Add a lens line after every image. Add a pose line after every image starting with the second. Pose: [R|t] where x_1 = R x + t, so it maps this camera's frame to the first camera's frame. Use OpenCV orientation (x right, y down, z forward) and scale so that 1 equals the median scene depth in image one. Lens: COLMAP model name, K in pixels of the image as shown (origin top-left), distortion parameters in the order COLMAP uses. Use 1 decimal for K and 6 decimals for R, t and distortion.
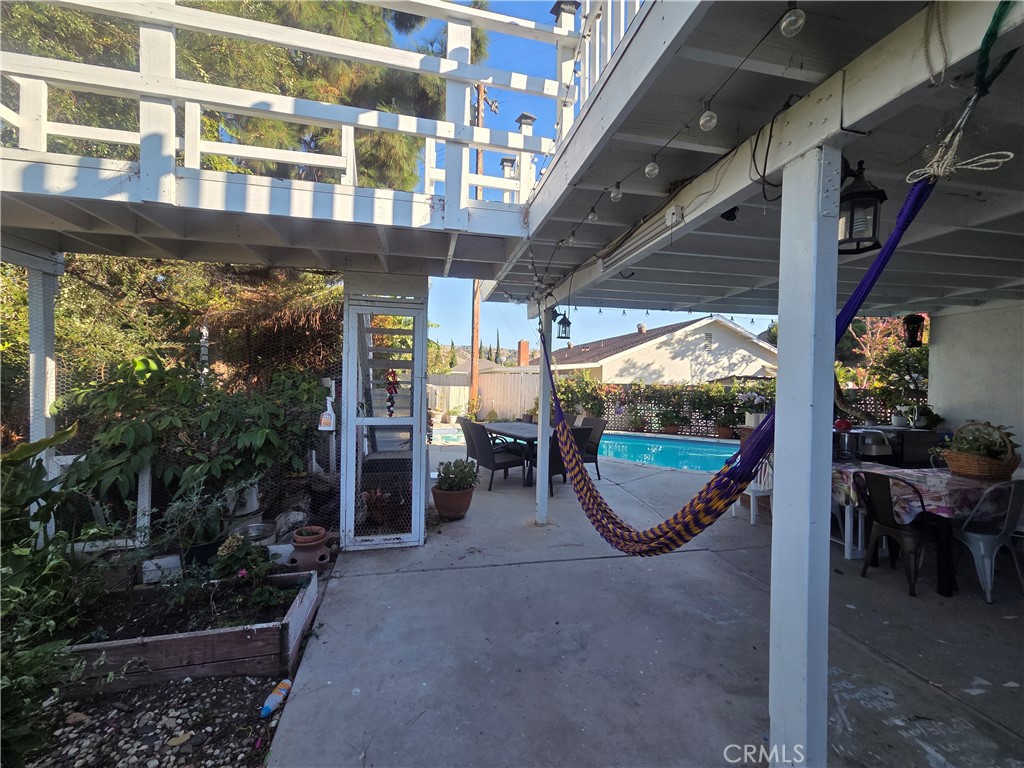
lens RADIAL K [[409.6, 0, 512.0], [0, 409.6, 384.0], [0, 0, 1]] dist [-0.000370, -0.000083]
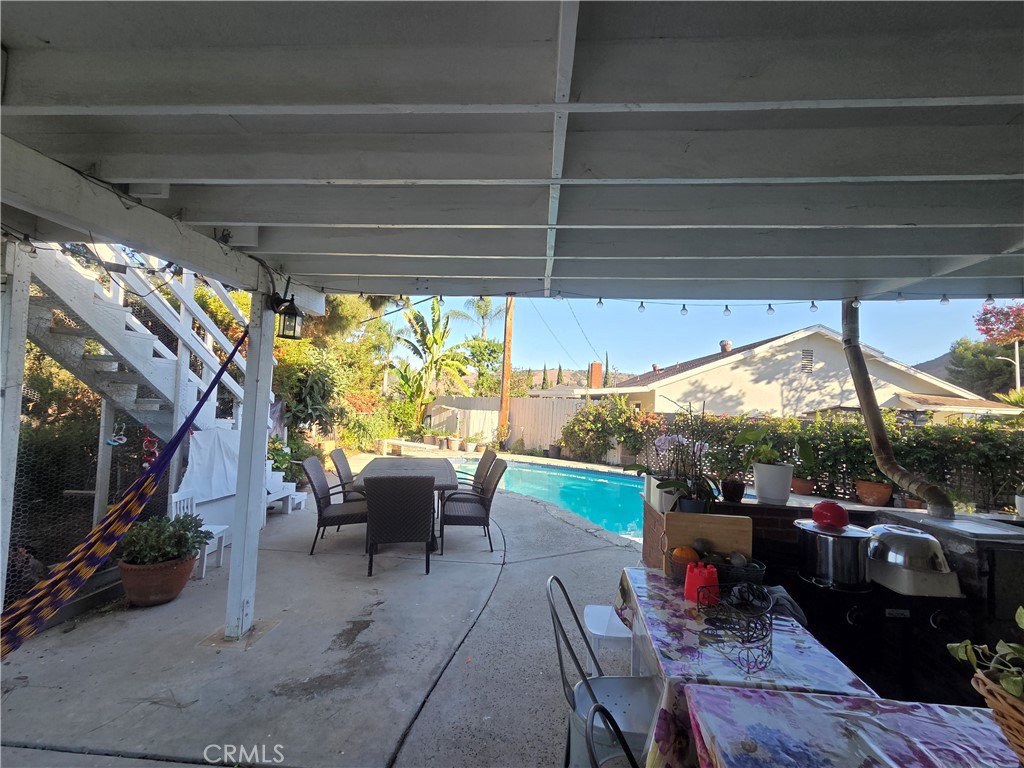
lens RADIAL K [[416.0, 0, 512.0], [0, 416.0, 384.0], [0, 0, 1]] dist [0.000629, 0.000031]
pose [[0.965088, 0.010886, -0.261698, 0.153744], [-0.026099, 0.998160, -0.054725, -0.003388], [0.260621, 0.059645, 0.963597, 0.116672]]
